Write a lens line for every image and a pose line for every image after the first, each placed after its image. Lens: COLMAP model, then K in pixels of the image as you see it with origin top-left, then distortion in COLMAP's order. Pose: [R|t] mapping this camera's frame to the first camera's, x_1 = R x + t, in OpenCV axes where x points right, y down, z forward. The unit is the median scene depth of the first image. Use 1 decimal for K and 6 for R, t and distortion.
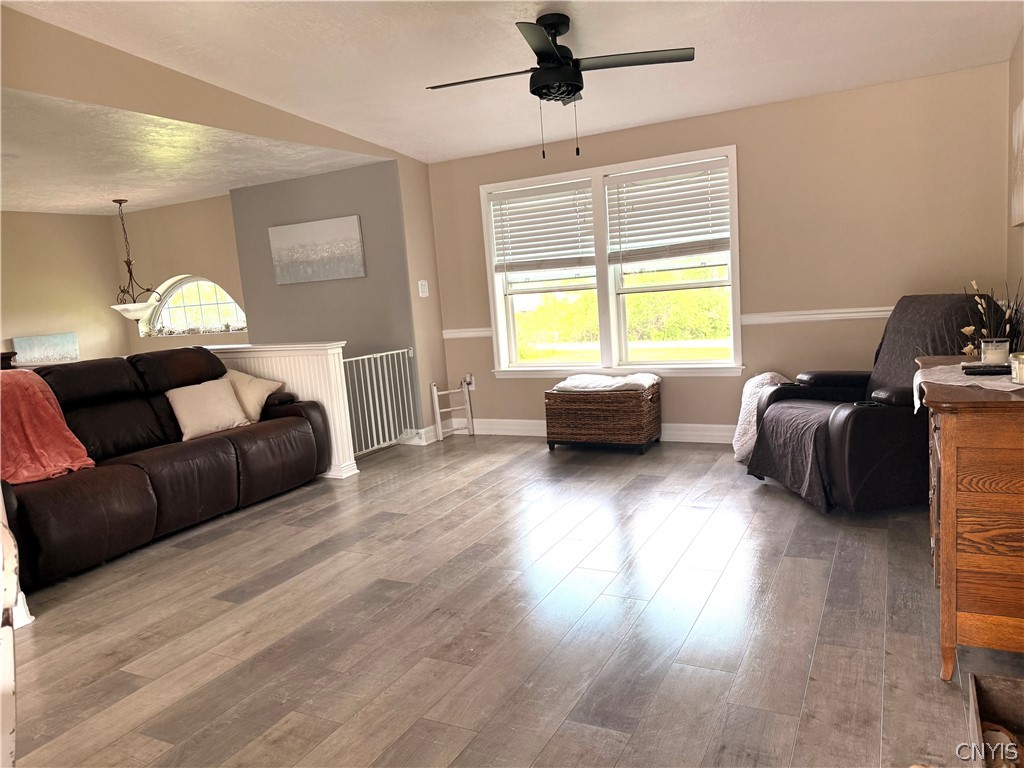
lens RADIAL K [[731.1, 0, 513.3], [0, 731.1, 389.4], [0, 0, 1]] dist [0.111998, -0.182786]
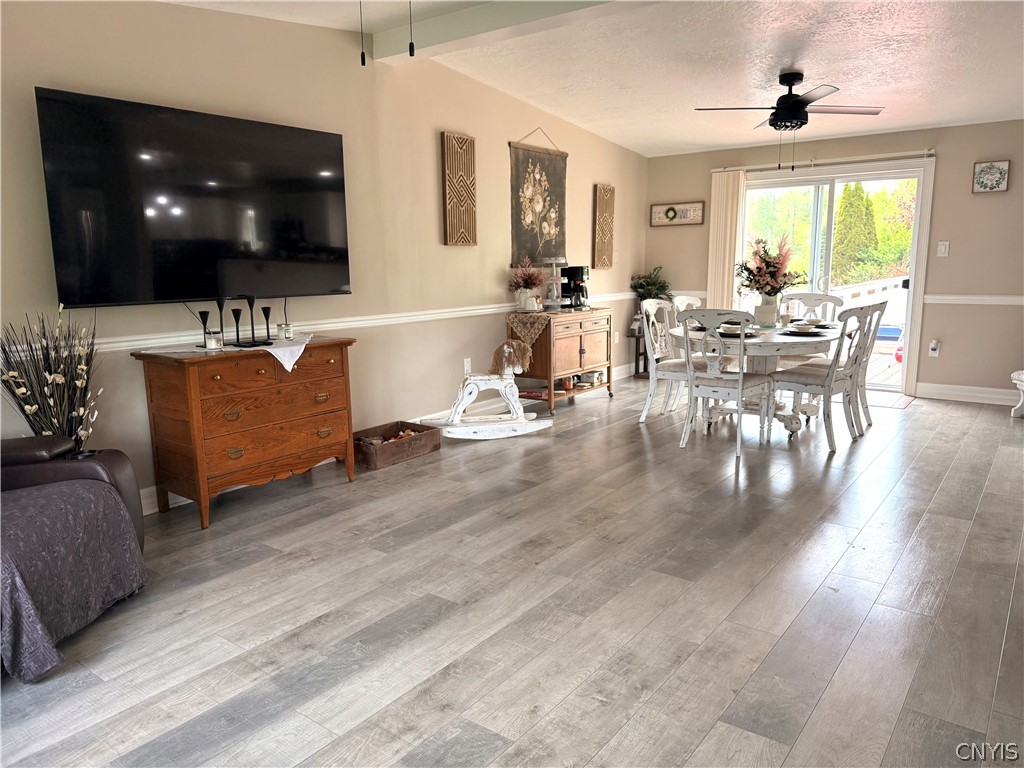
lens RADIAL K [[731.1, 0, 513.3], [0, 731.1, 389.4], [0, 0, 1]] dist [0.111998, -0.182786]
pose [[-0.982768, 0.062275, 0.174035, -0.144547], [0.112648, 0.948273, 0.296798, -0.265980], [-0.146549, 0.311288, -0.938948, 1.889399]]
